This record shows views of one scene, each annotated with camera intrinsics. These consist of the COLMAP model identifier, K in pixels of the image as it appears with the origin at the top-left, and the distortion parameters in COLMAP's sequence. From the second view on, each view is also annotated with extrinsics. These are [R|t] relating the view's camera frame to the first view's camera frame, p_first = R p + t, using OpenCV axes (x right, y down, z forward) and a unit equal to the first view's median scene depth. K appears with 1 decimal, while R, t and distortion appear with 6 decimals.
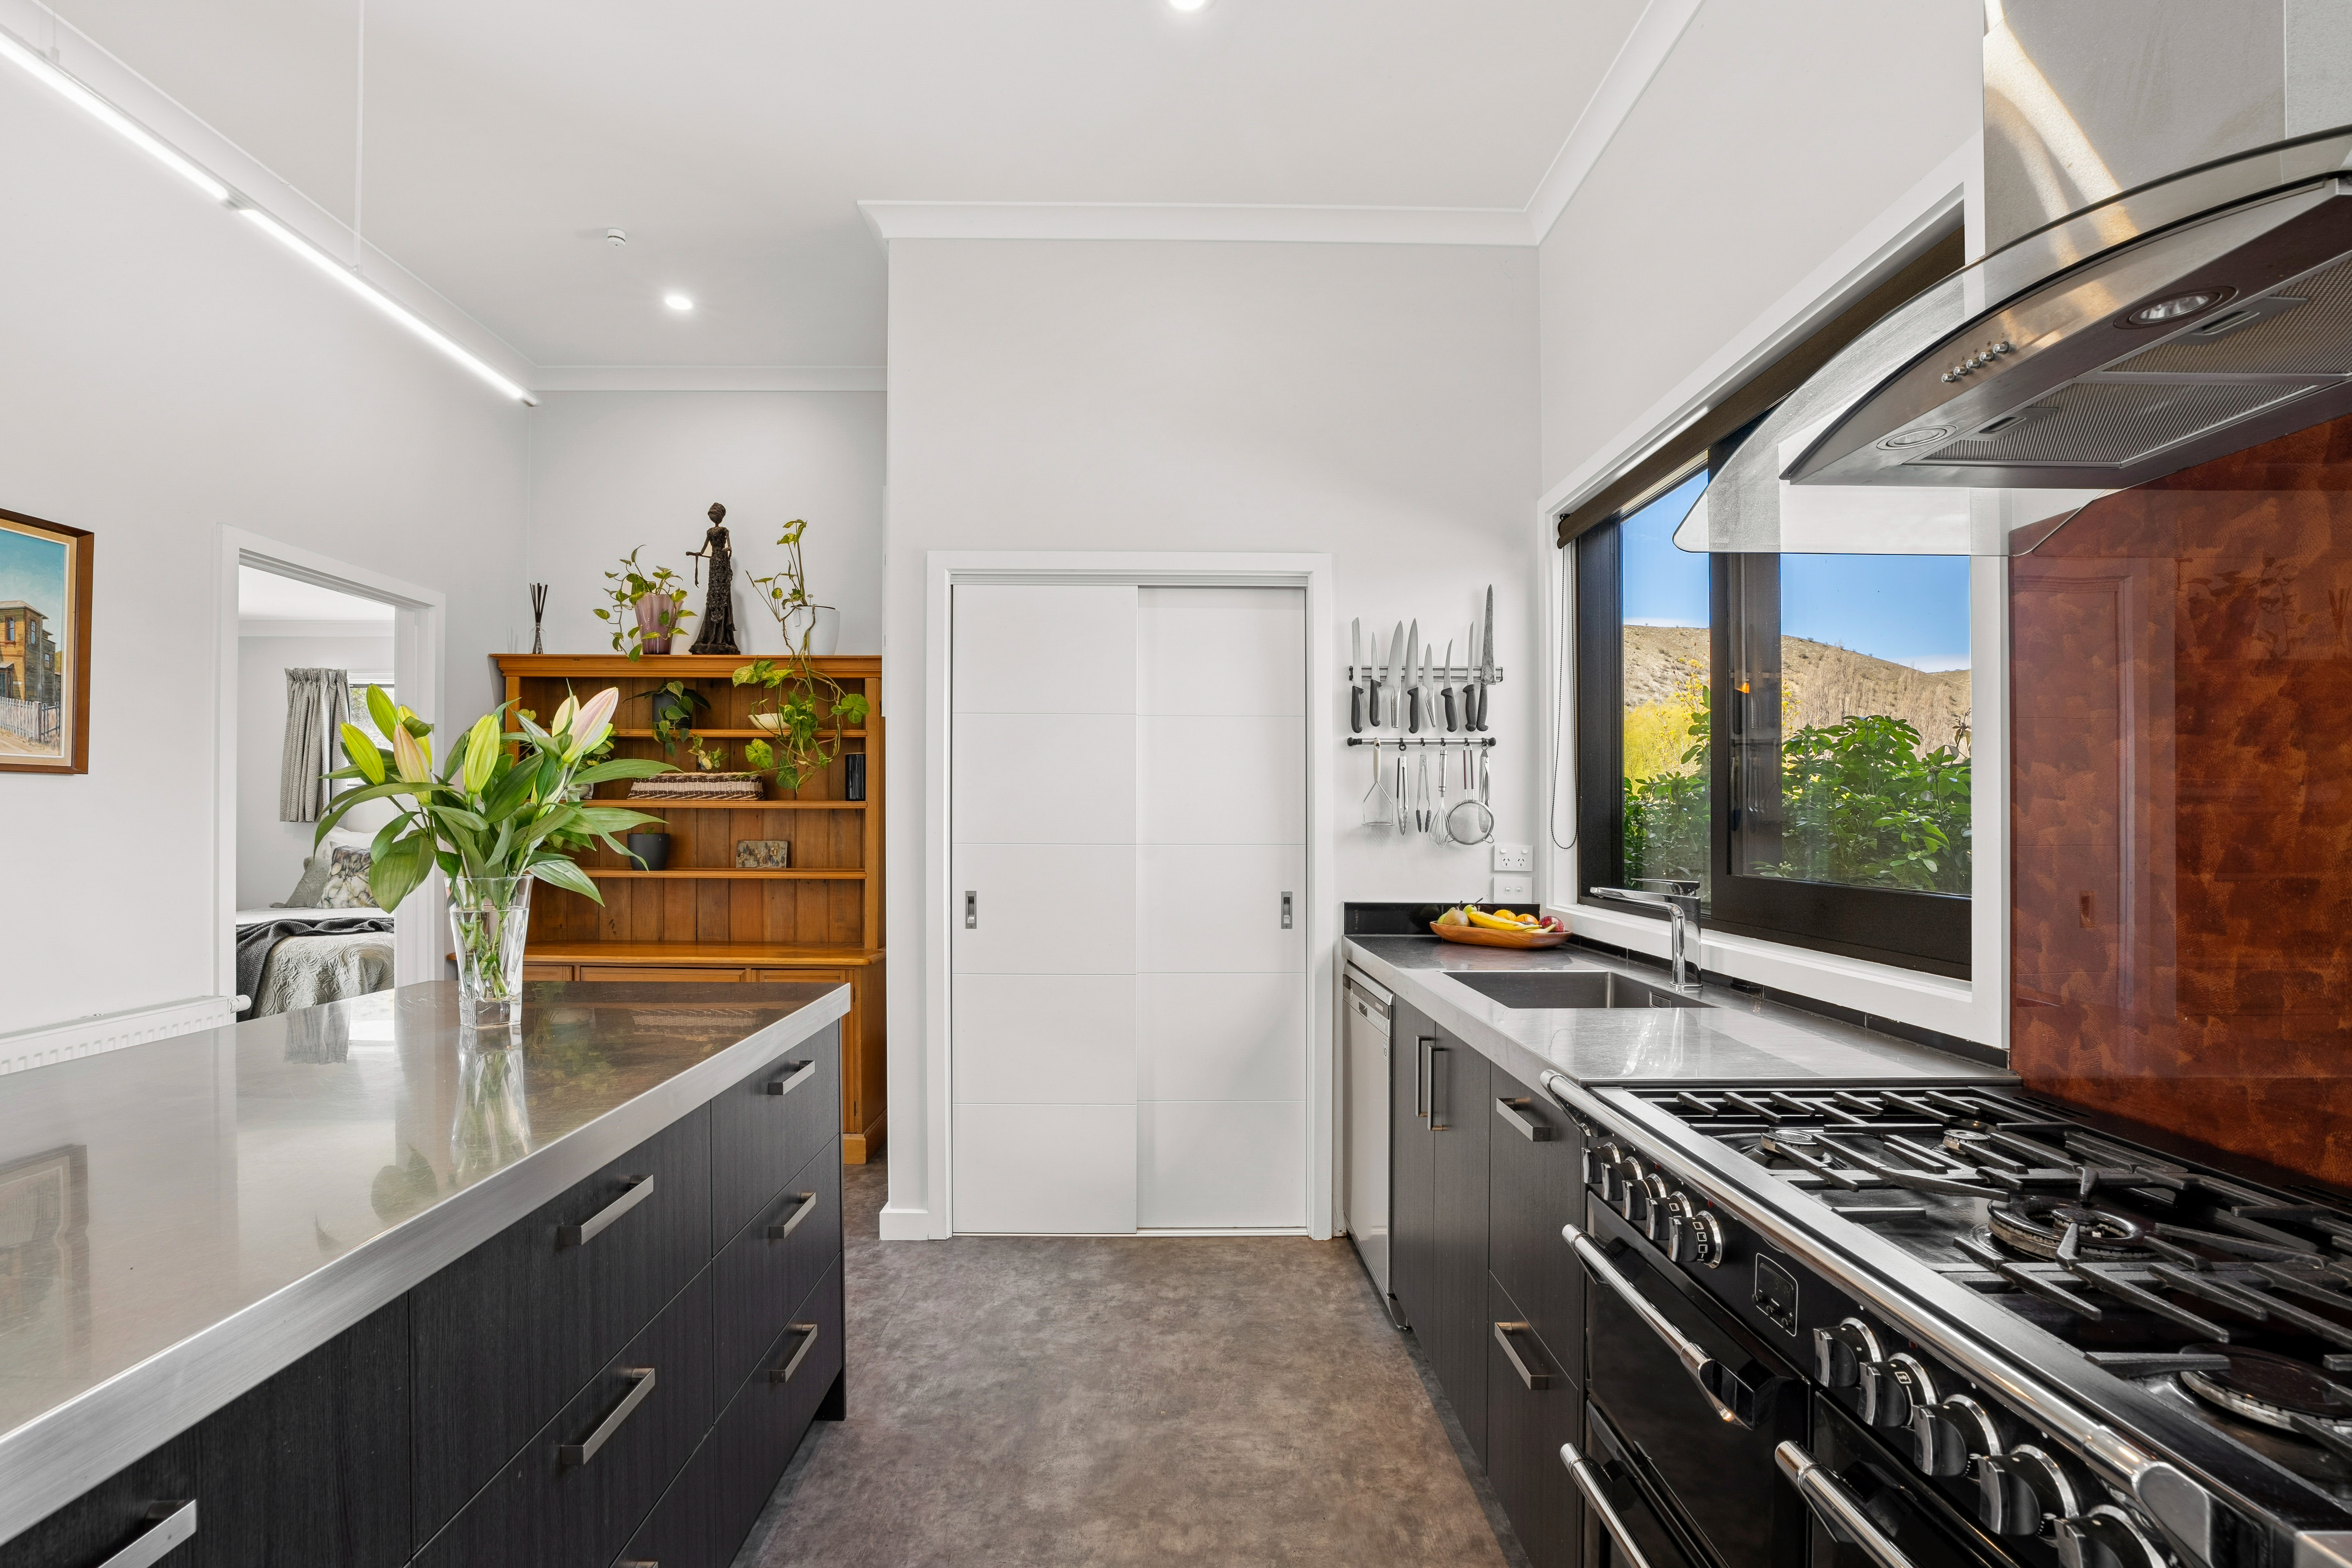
lens RADIAL K [[1075.2, 0, 1171.9], [0, 1075.2, 816.4], [0, 0, 1]] dist [-0.036352, 0.010839]
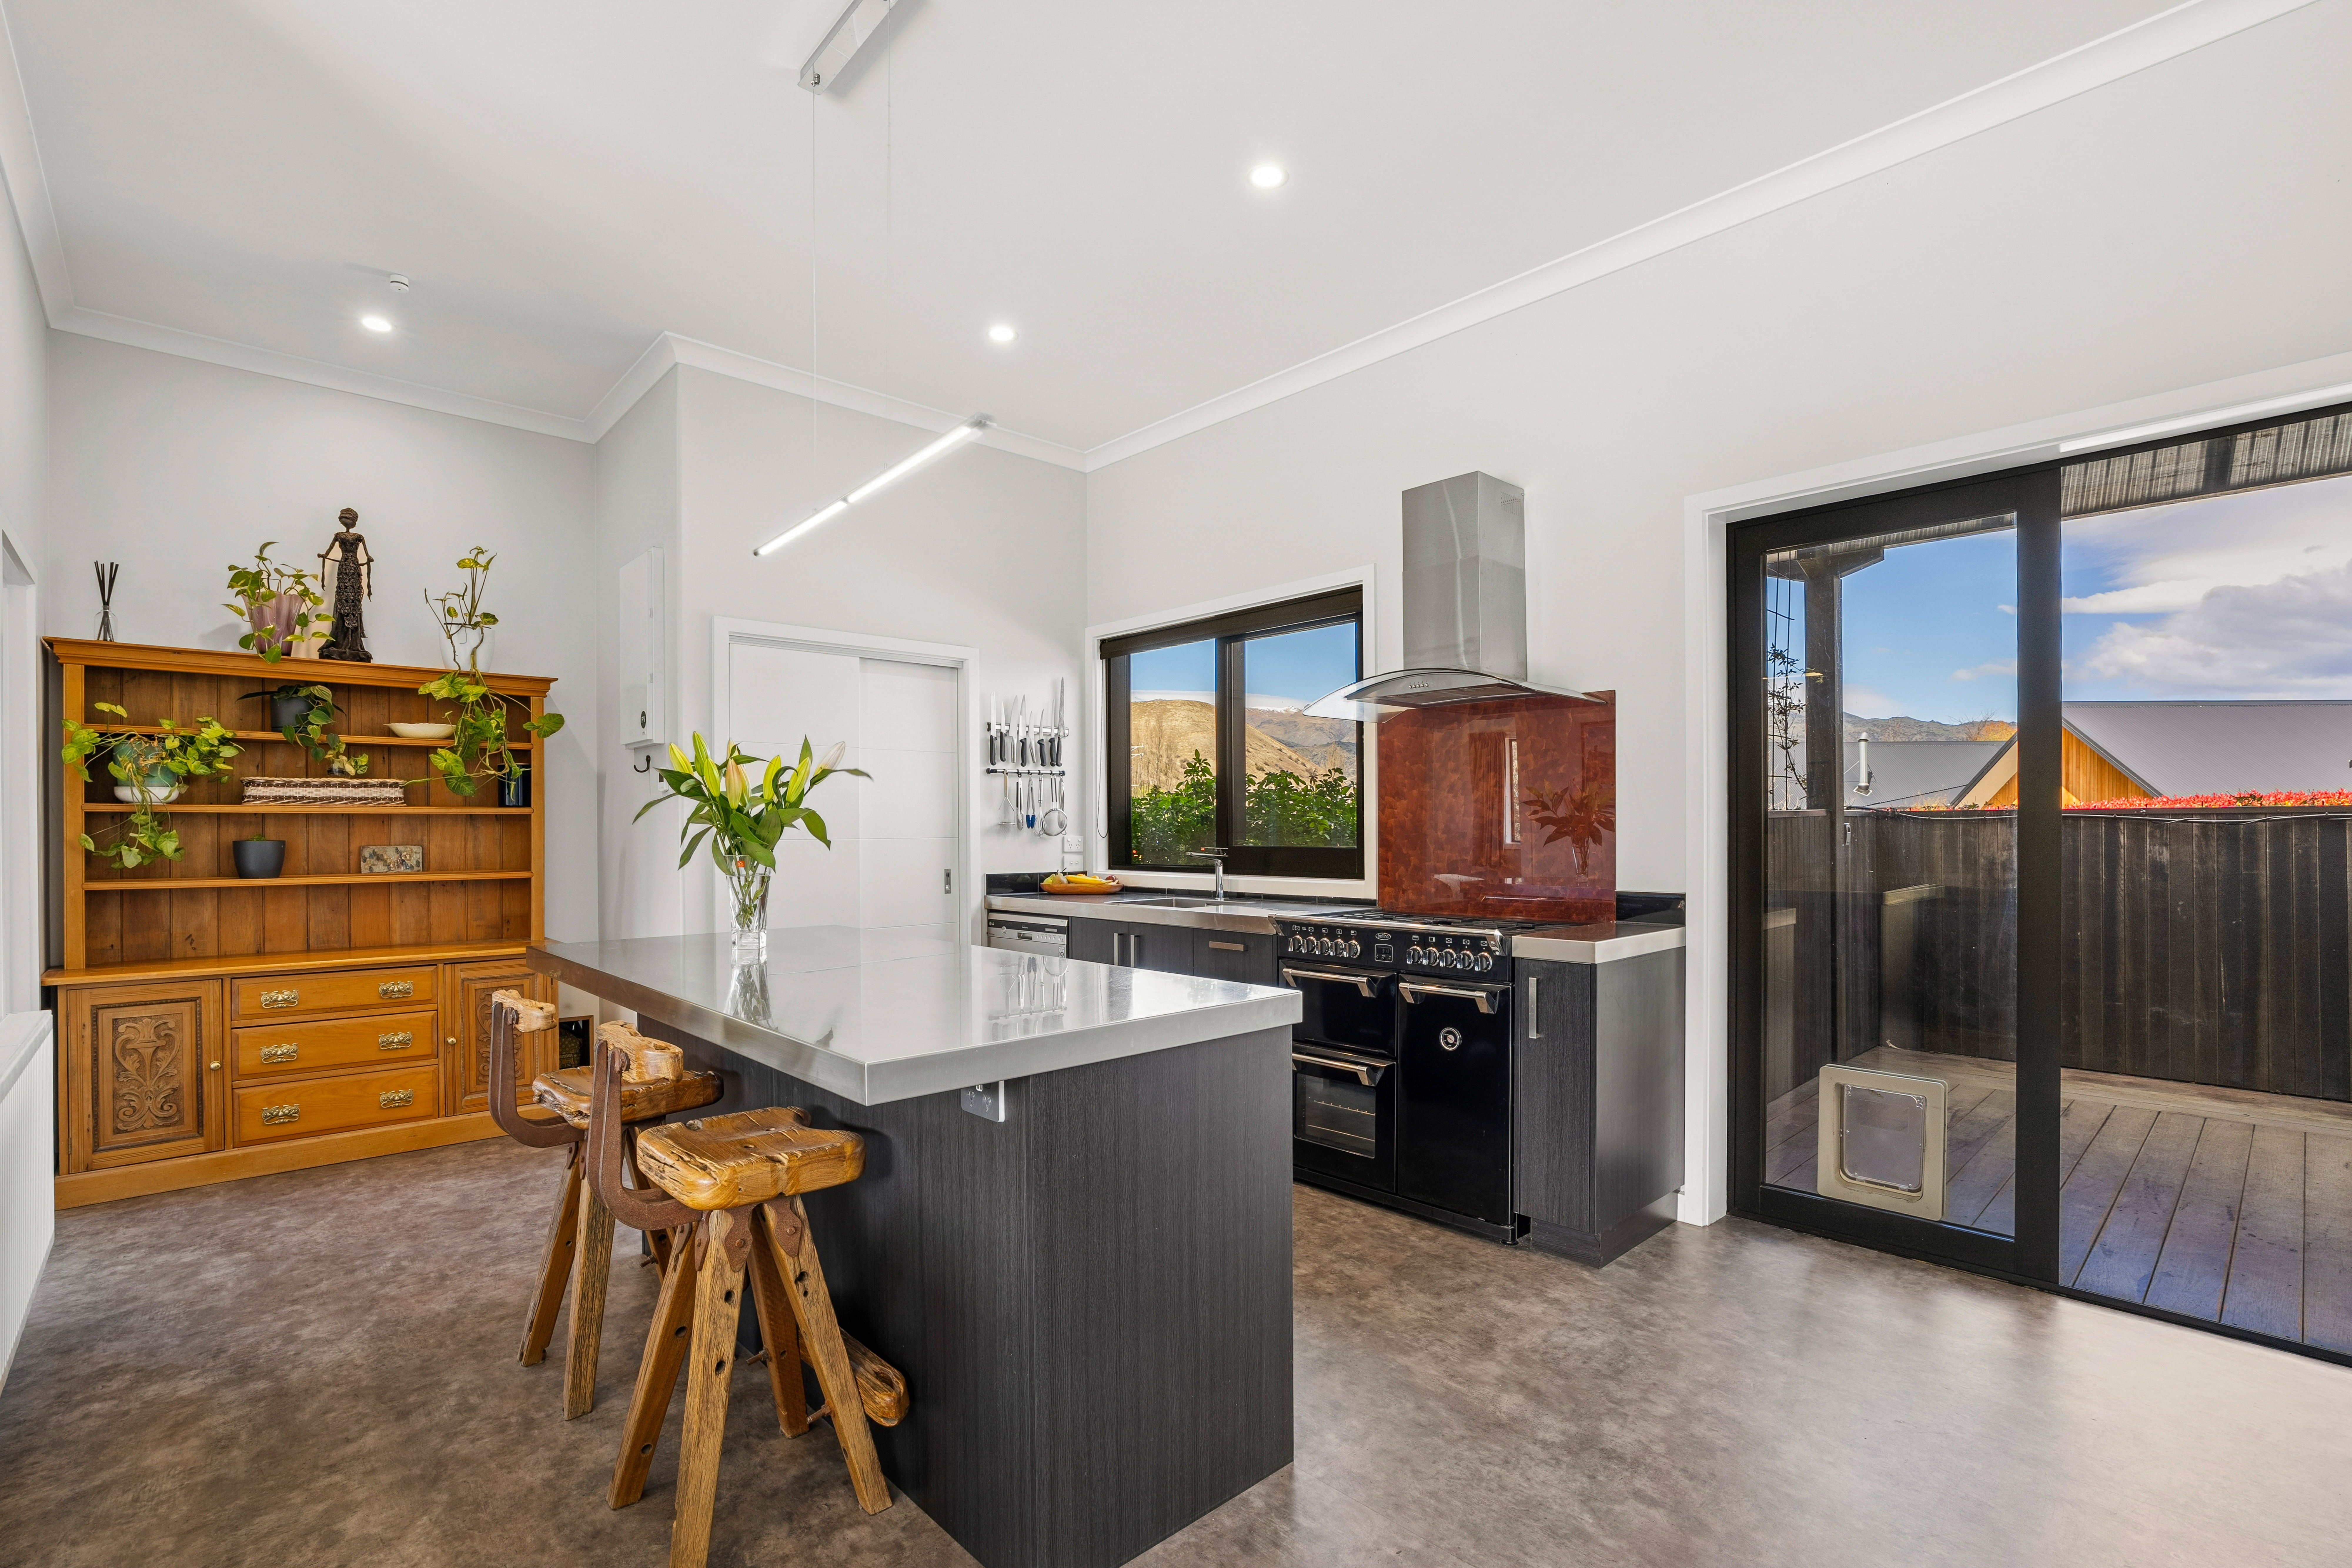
lens RADIAL K [[1075.2, 0, 1172.4], [0, 1075.2, 826.4], [0, 0, 1]] dist [-0.036352, 0.010839]
pose [[0.737470, -0.007541, 0.675338, -0.676020], [0.006313, 0.999971, 0.004272, 0.005919], [-0.675350, 0.001113, 0.737496, -0.321207]]
